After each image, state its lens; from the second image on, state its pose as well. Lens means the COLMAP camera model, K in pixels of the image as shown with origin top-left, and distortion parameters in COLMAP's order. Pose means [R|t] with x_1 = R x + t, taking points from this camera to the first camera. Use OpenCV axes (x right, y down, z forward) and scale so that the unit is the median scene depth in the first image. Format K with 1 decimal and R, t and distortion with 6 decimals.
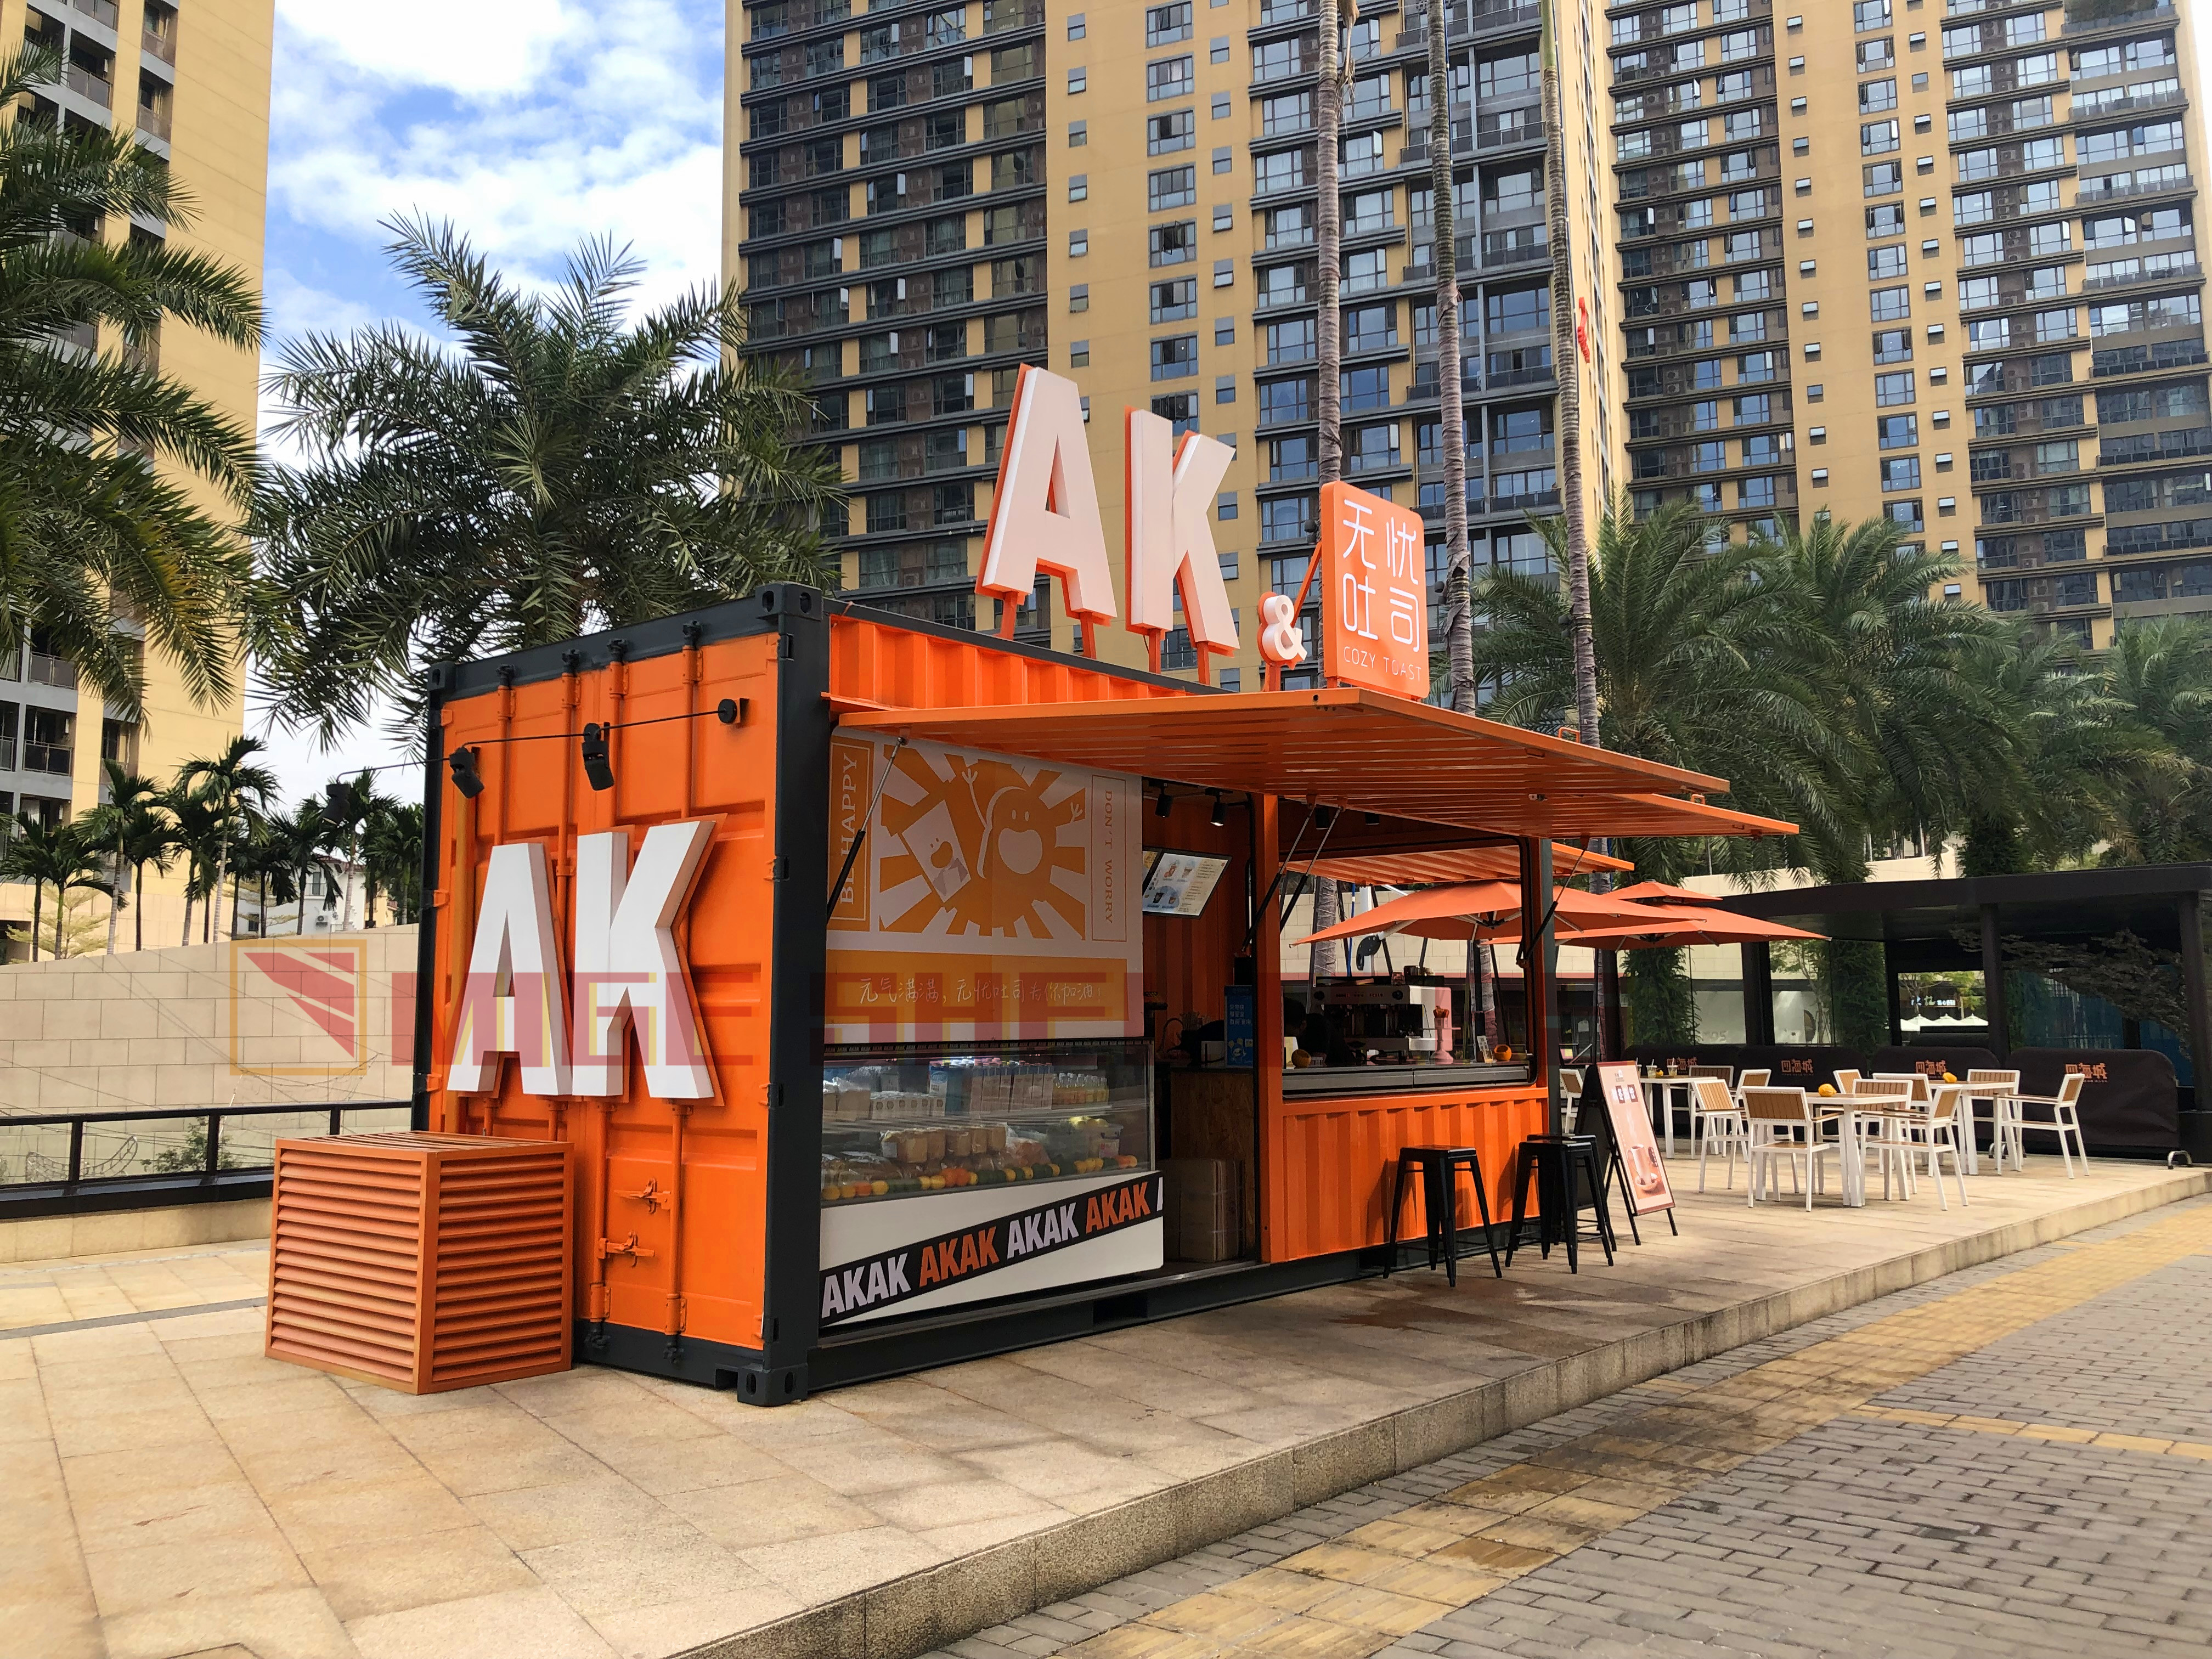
lens RADIAL K [[1786.1, 0, 1106.0], [0, 1786.1, 829.5], [0, 0, 1]] dist [0.040614, -0.008636]
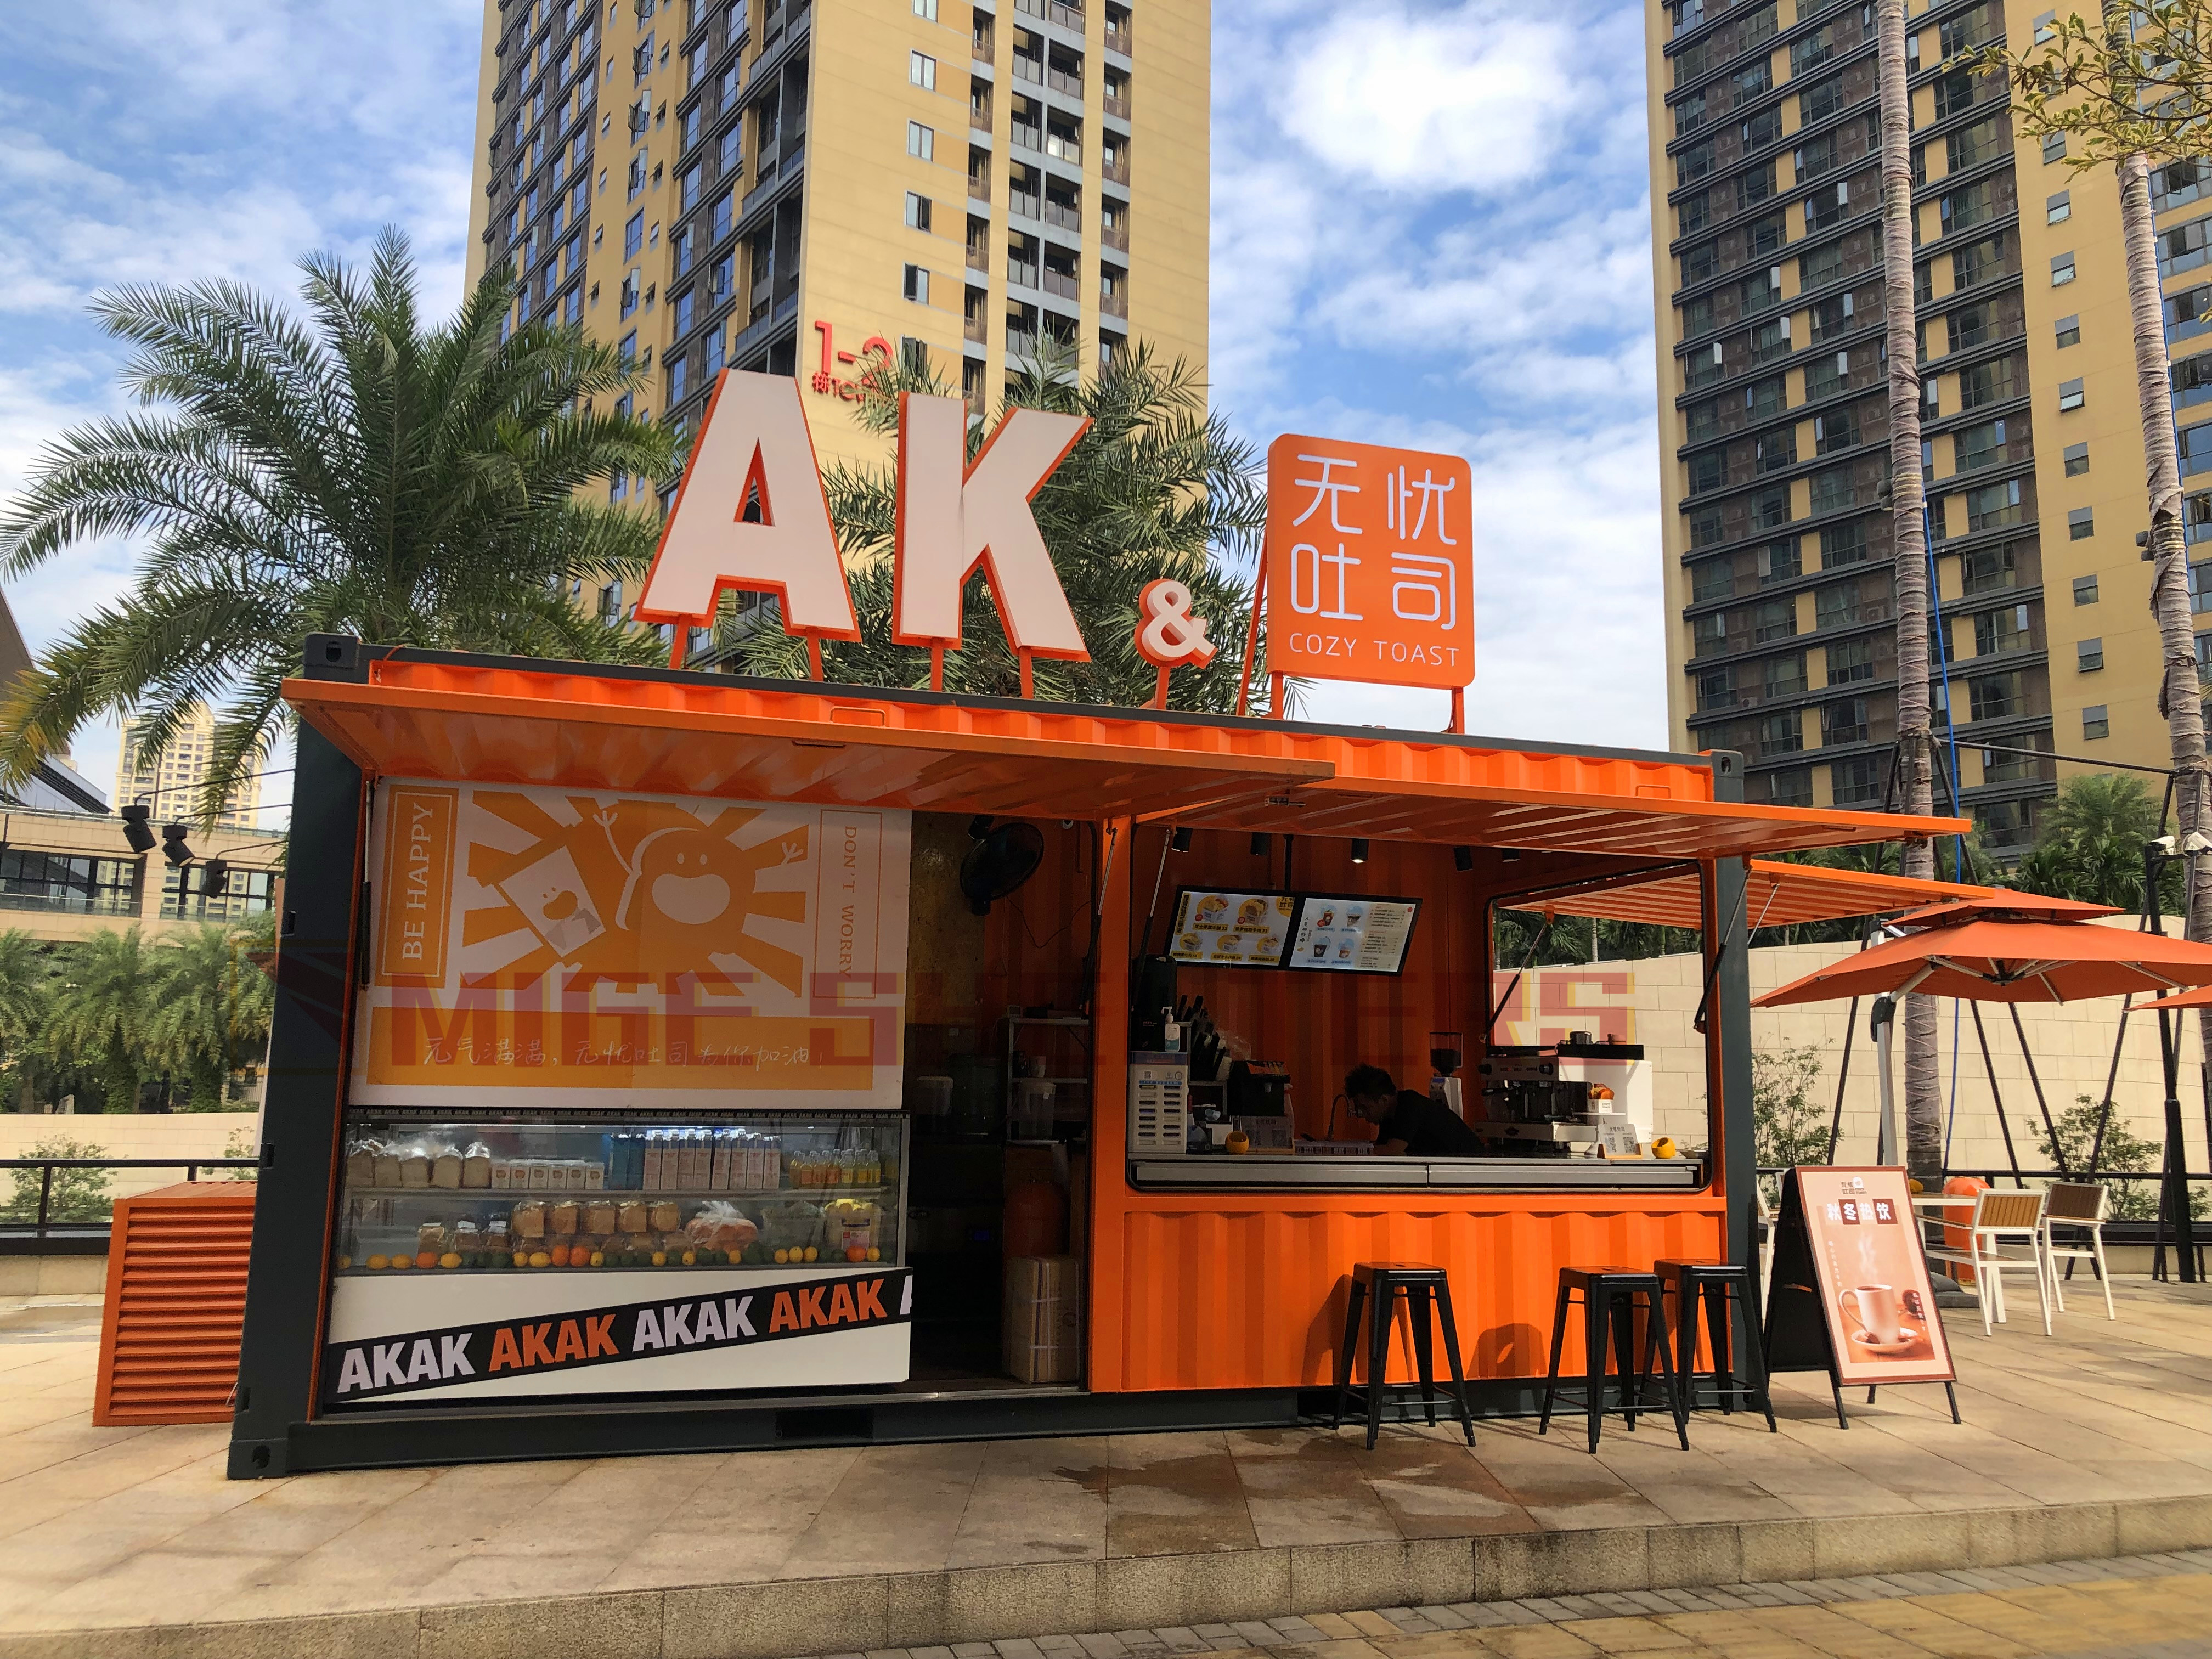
lens RADIAL K [[1795.5, 0, 1106.0], [0, 1795.5, 829.5], [0, 0, 1]] dist [-0.005494, 0.033555]
pose [[0.848833, -0.056485, -0.525634, 0.577508], [0.035530, 0.998123, -0.049882, 0.028281], [0.527465, 0.023666, 0.849247, 0.319602]]
